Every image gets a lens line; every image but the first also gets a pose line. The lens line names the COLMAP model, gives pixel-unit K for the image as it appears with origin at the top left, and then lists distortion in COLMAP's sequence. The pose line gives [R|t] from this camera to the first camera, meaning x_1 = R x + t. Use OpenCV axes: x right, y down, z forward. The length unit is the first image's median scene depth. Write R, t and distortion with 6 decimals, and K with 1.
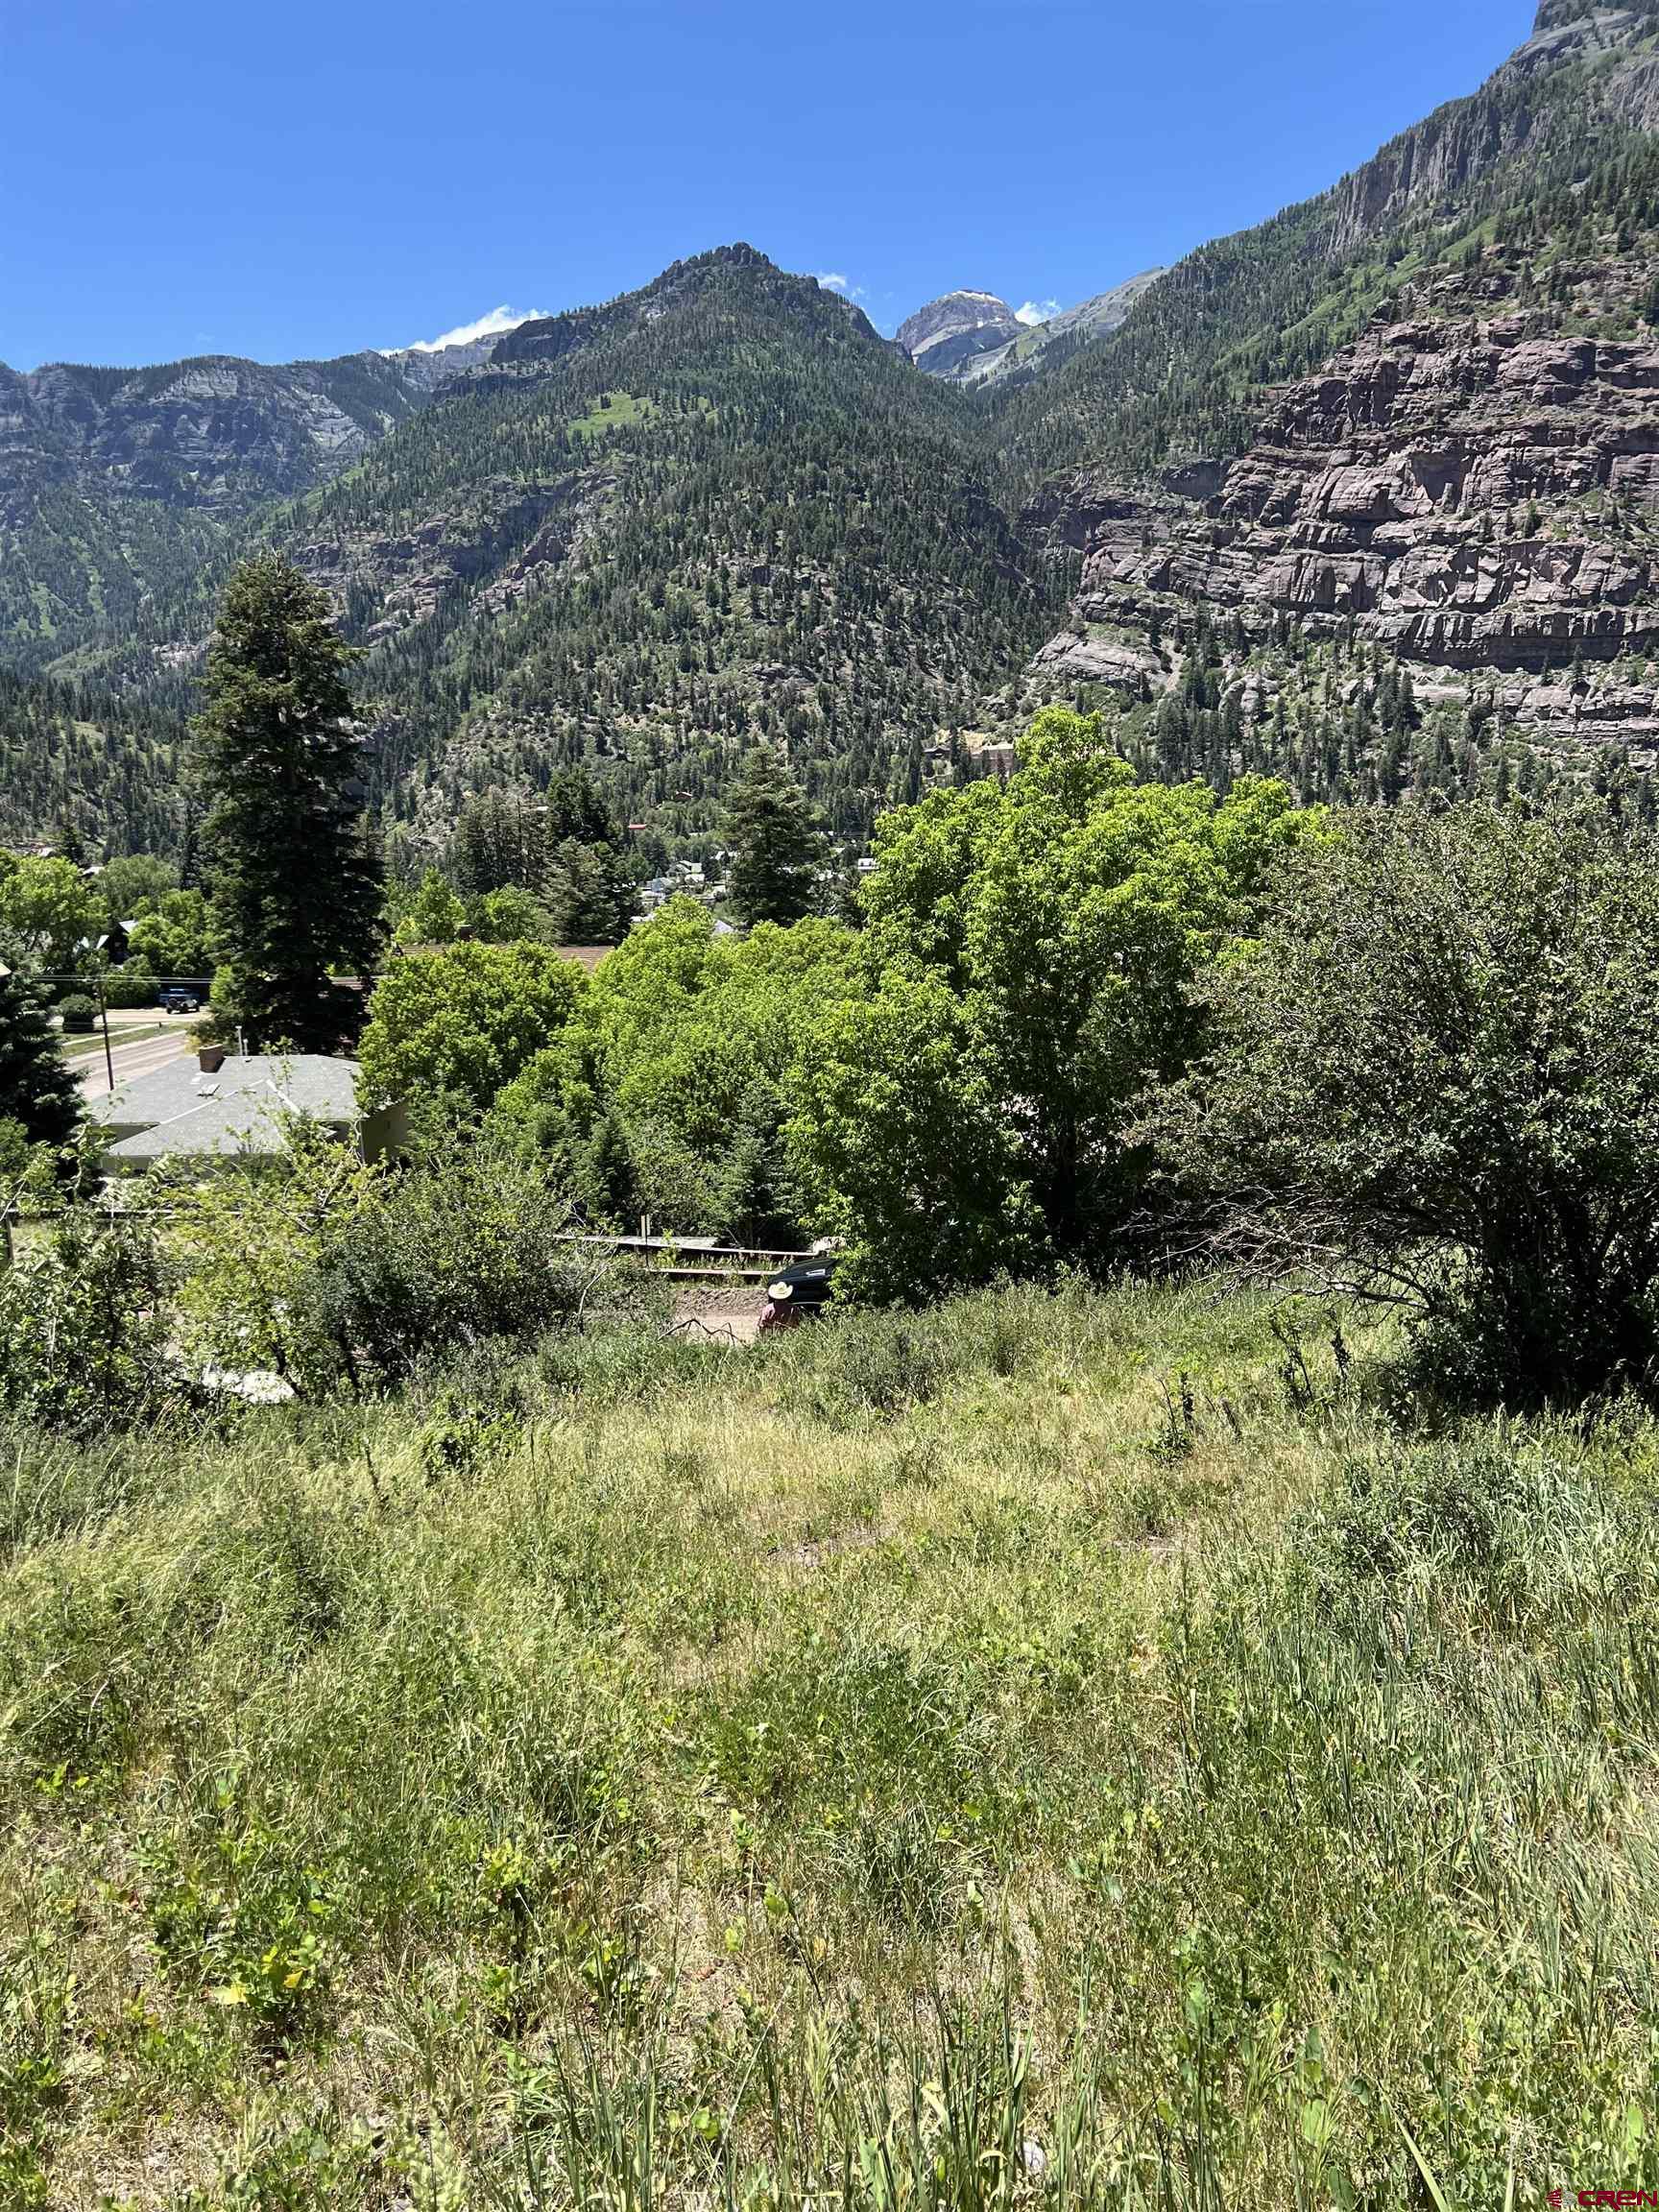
lens RADIAL K [[1666.6, 0, 837.4], [0, 1666.6, 1078.1], [0, 0, 1]] dist [0.010338, 0.001661]
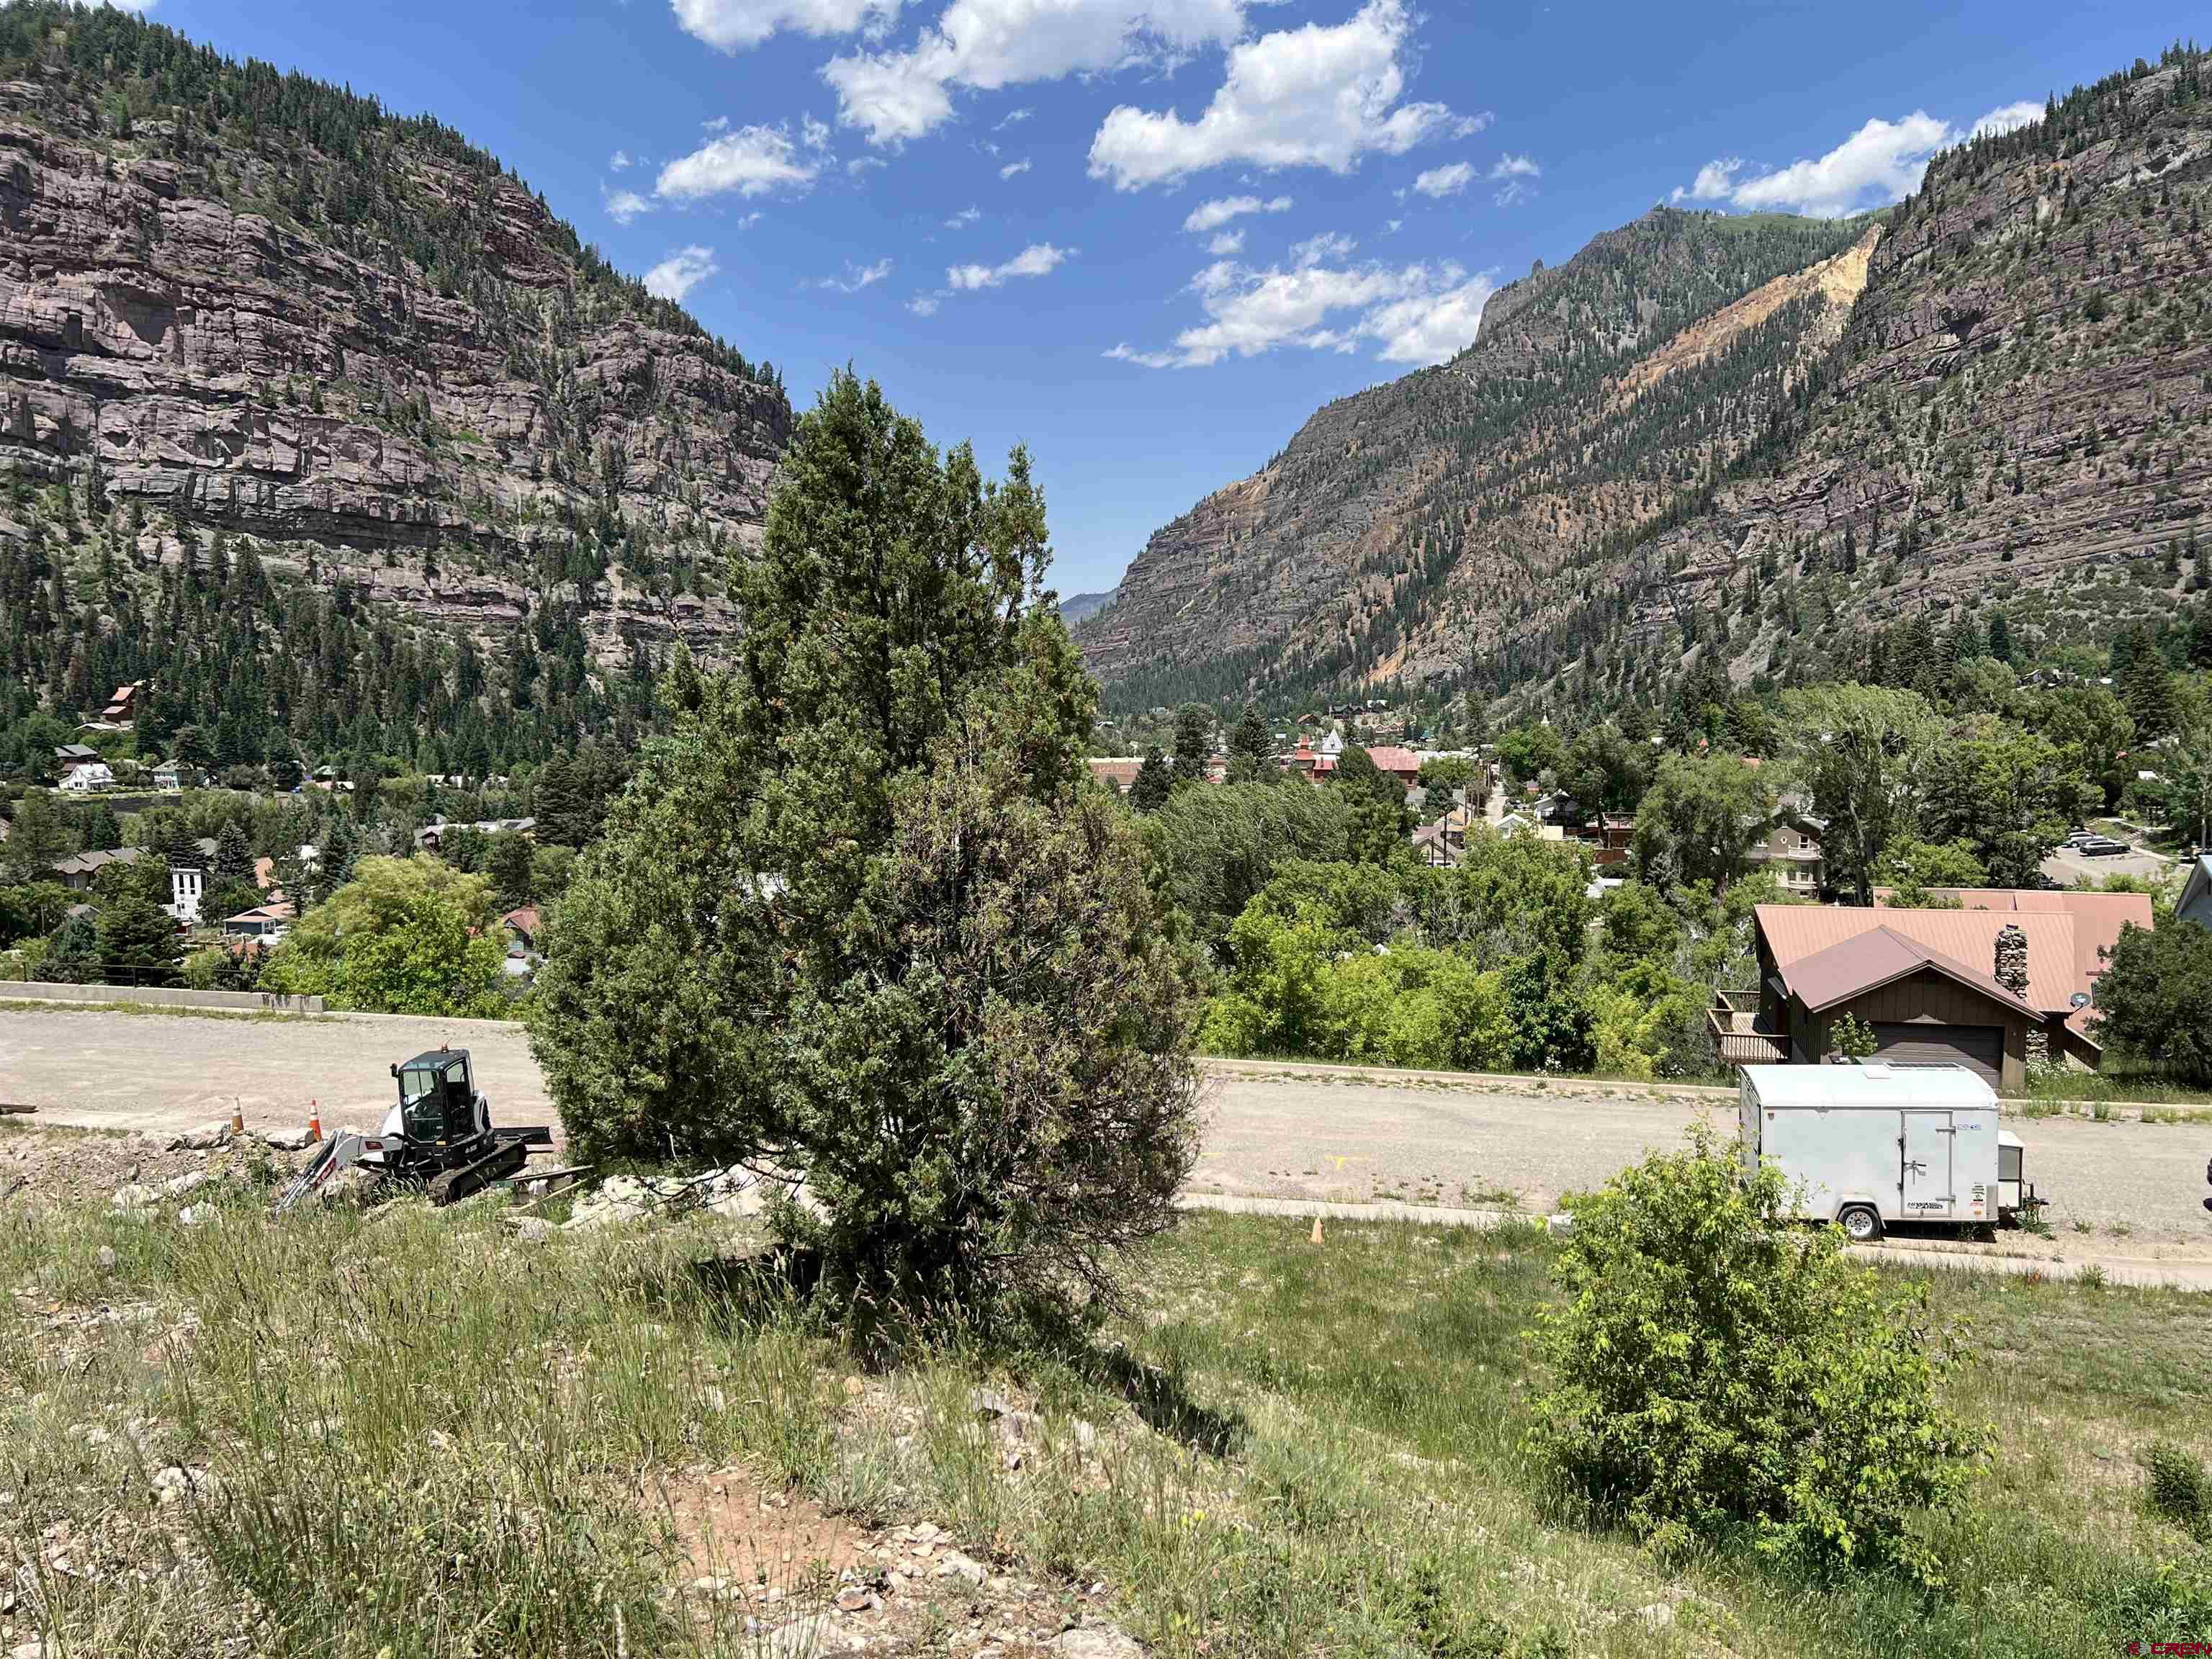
lens RADIAL K [[1662.4, 0, 1122.2], [0, 1662.4, 827.1], [0, 0, 1]] dist [0.040326, -0.046532]
pose [[0.137922, -0.067169, 0.988163, -0.491138], [0.164686, 0.985365, 0.043992, -0.050411], [-0.976656, 0.156669, 0.146965, 0.426994]]
